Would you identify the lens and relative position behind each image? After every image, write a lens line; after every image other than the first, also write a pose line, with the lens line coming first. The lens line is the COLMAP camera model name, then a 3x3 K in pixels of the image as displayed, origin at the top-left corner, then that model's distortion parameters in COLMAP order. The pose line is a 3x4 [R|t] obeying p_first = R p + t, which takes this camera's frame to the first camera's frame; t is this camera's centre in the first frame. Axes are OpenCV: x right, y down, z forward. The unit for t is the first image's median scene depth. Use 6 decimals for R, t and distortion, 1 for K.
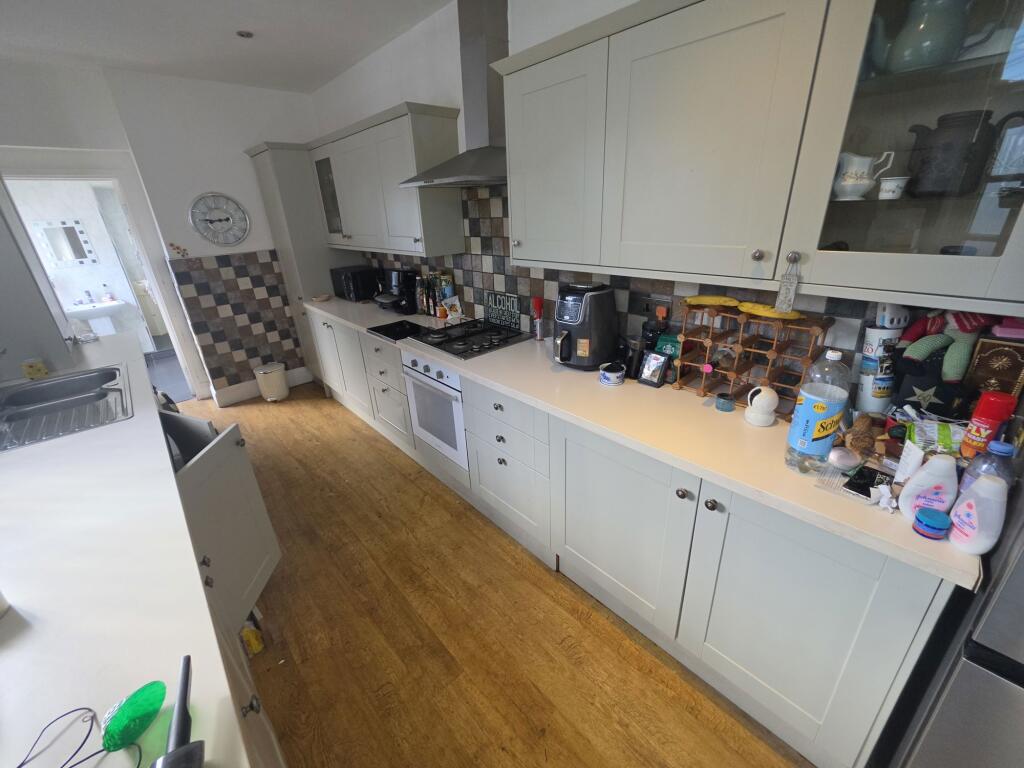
lens RADIAL K [[405.3, 0, 514.9], [0, 405.3, 372.4], [0, 0, 1]] dist [-0.005853, 0.000568]
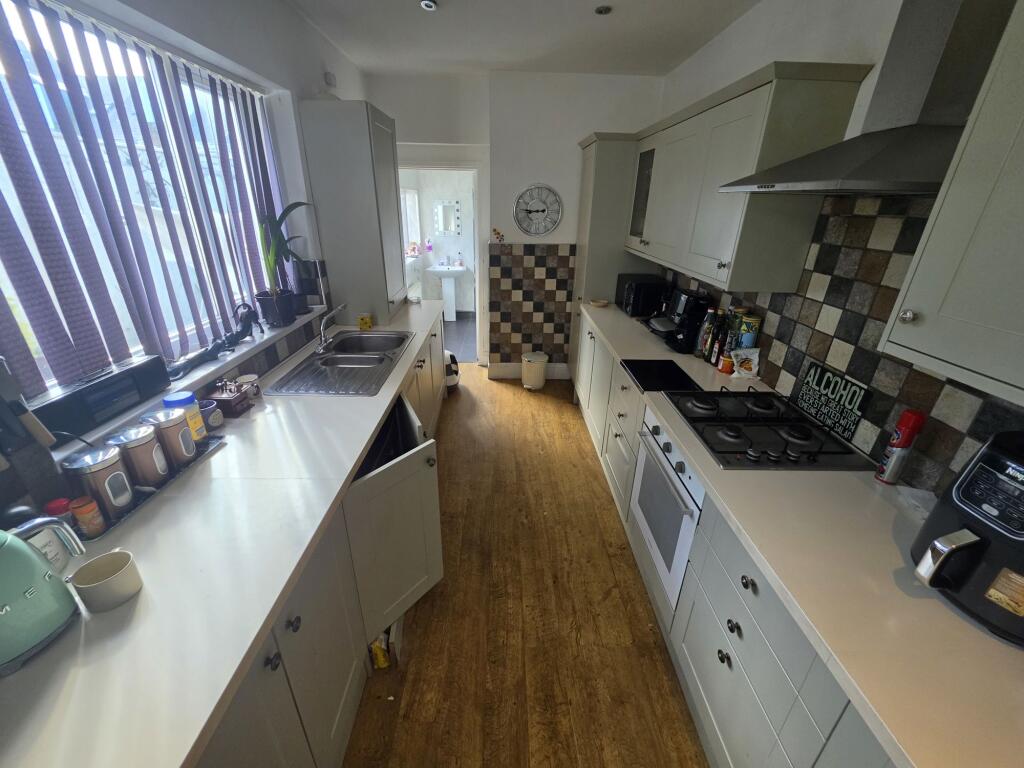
lens RADIAL K [[405.3, 0, 514.9], [0, 405.3, 372.4], [0, 0, 1]] dist [-0.005853, 0.000568]
pose [[0.739611, 0.313344, -0.595644, -0.026609], [-0.302657, 0.945325, 0.121488, -0.110020], [0.601145, 0.090422, 0.794008, 0.206620]]
